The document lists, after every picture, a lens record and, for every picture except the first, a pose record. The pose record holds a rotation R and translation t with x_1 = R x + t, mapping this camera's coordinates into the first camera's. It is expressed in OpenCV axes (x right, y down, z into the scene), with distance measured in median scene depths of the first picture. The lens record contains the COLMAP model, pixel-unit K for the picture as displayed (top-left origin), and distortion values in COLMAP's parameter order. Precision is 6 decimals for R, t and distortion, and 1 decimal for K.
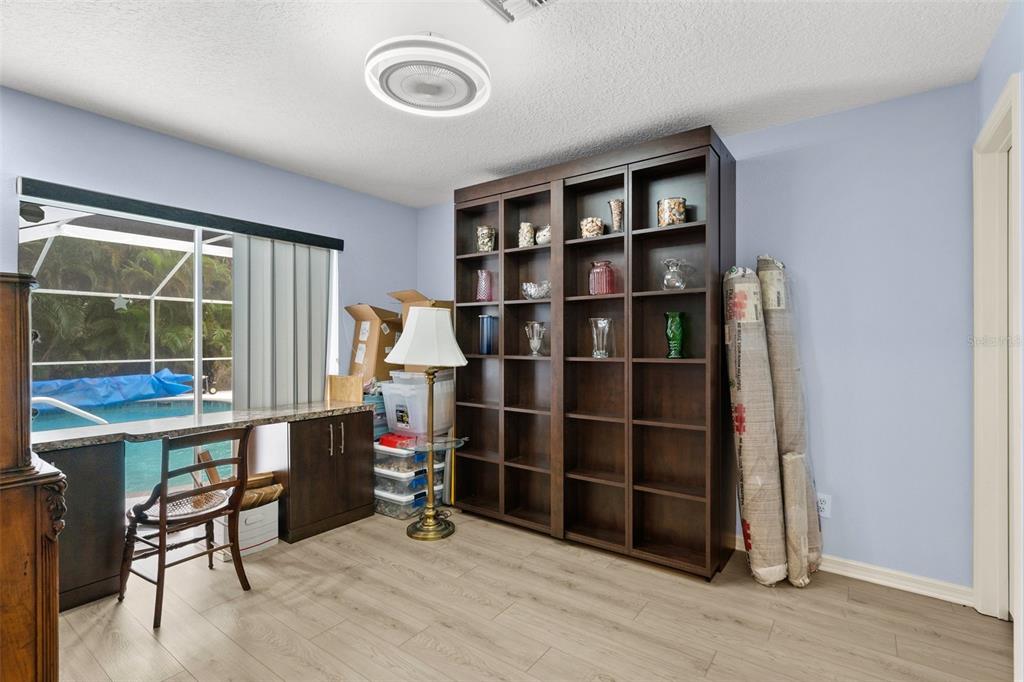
lens RADIAL K [[477.4, 0, 512.0], [0, 477.4, 341.0], [0, 0, 1]] dist [-0.000062, -0.000006]
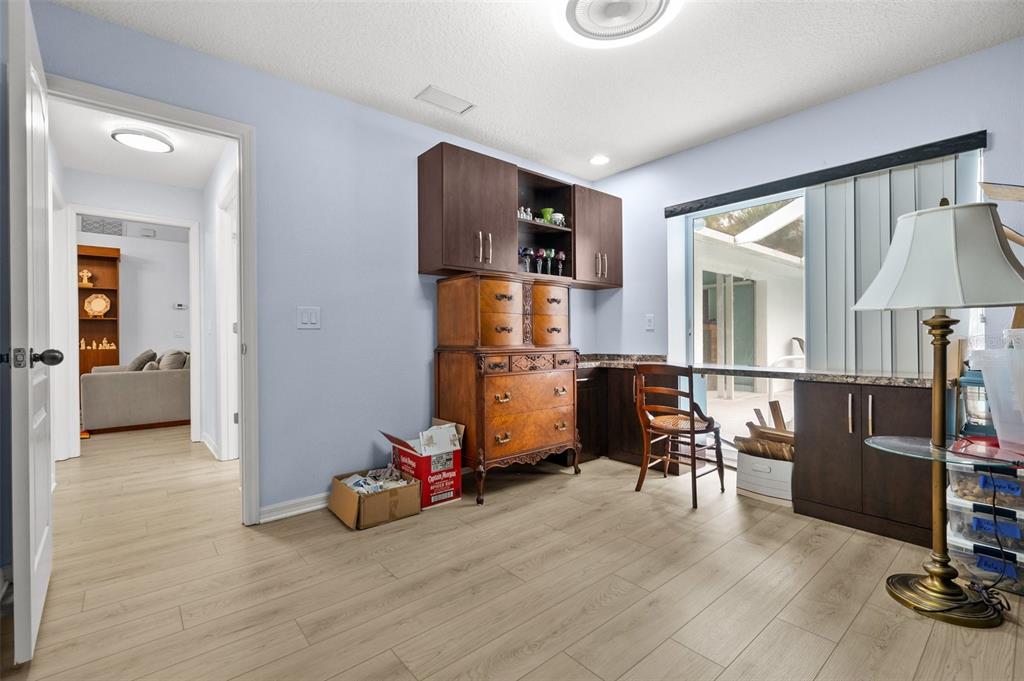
lens RADIAL K [[450.7, 0, 512.0], [0, 450.7, 340.5], [0, 0, 1]] dist [-0.000235, -0.000058]
pose [[-0.233755, 0.008920, -0.972255, 0.473284], [0.003542, 0.999959, 0.008322, 0.079604], [0.972289, -0.001498, -0.233777, 0.633715]]
